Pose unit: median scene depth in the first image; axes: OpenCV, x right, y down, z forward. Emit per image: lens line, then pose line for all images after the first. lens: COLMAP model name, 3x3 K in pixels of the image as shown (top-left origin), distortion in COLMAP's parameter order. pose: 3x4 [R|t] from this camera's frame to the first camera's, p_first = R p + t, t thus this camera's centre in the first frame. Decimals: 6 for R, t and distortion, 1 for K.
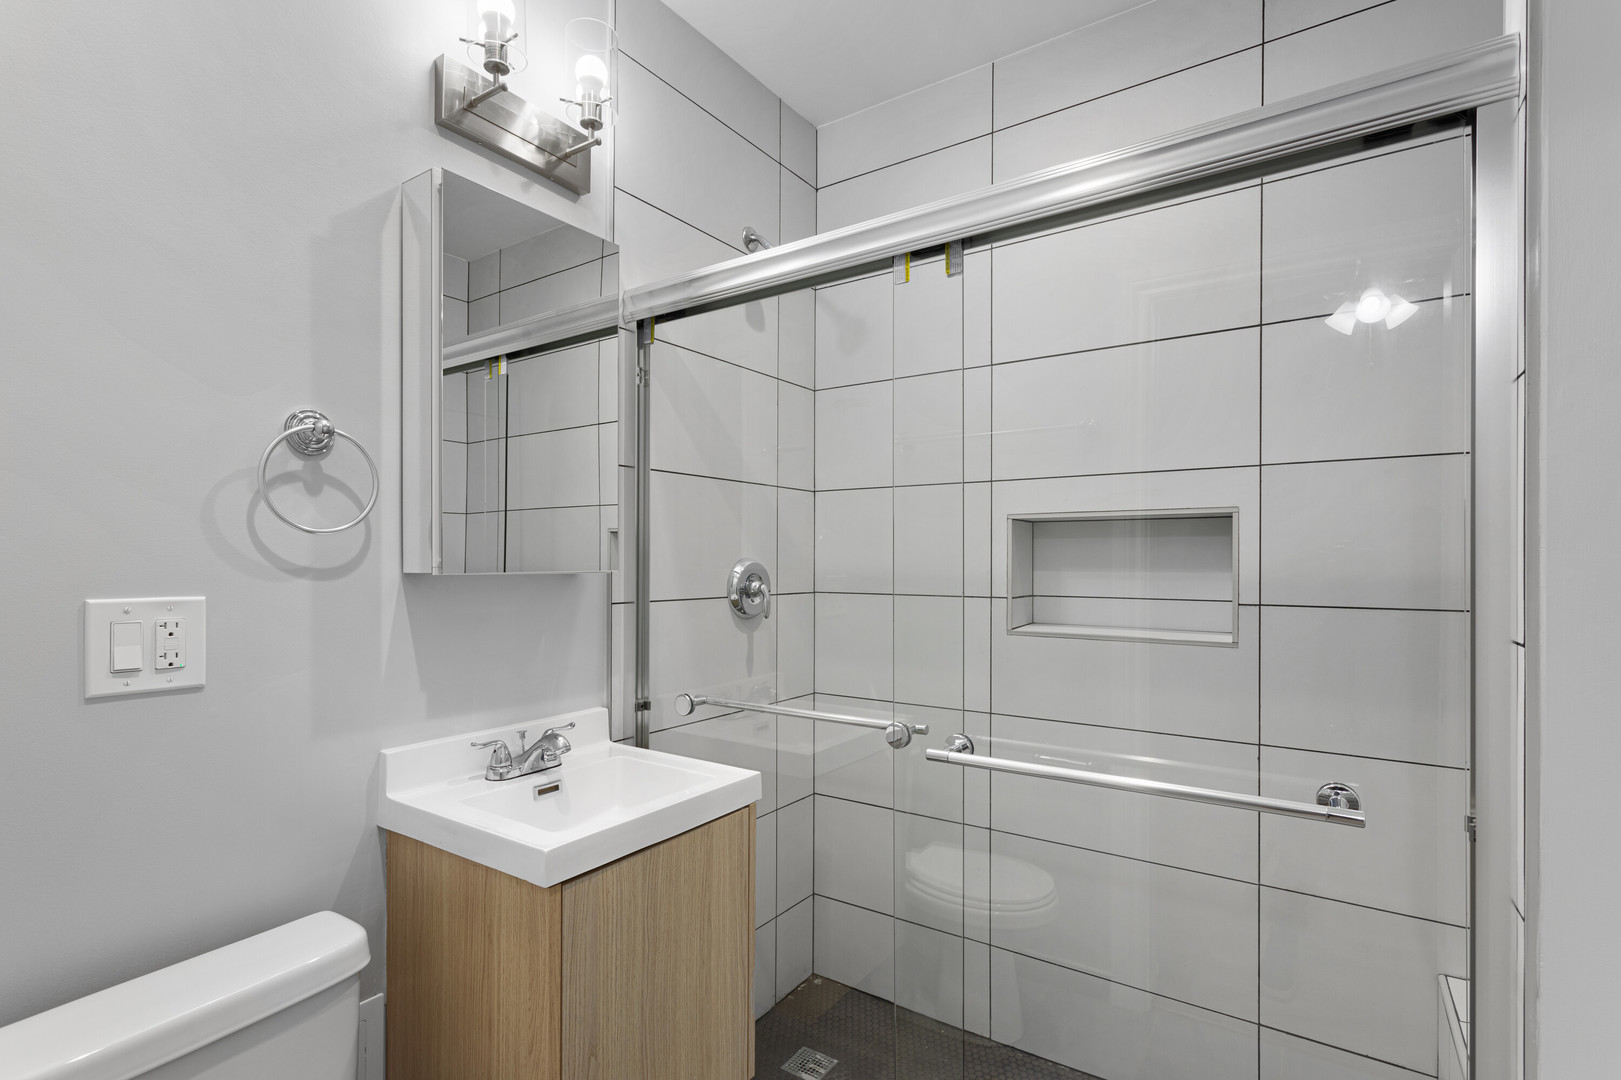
lens RADIAL K [[784.9, 0, 810.5], [0, 784.9, 540.0], [0, 0, 1]] dist [-0.000959, -0.000082]
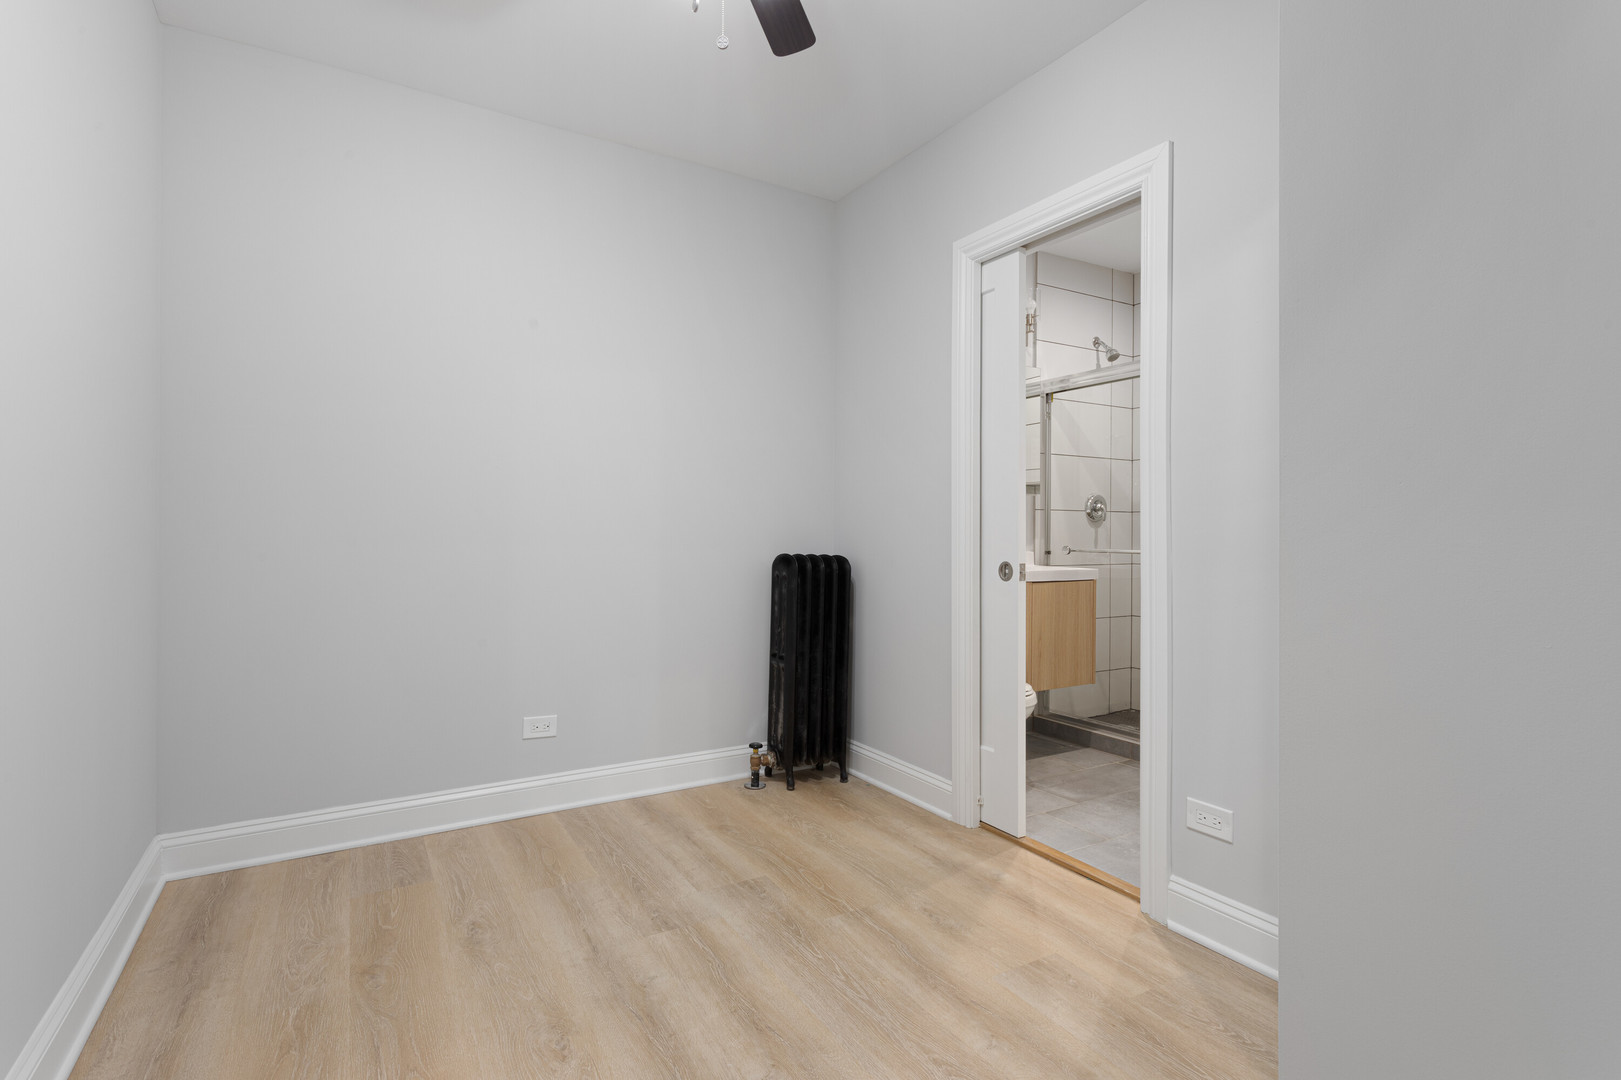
lens RADIAL K [[784.9, 0, 810.5], [0, 784.9, 540.0], [0, 0, 1]] dist [-0.000959, -0.000082]
pose [[0.902694, 0.005616, -0.430247, 0.157073], [0.003815, 0.999771, 0.021053, 0.114204], [0.430267, -0.020646, 0.902466, -1.415368]]
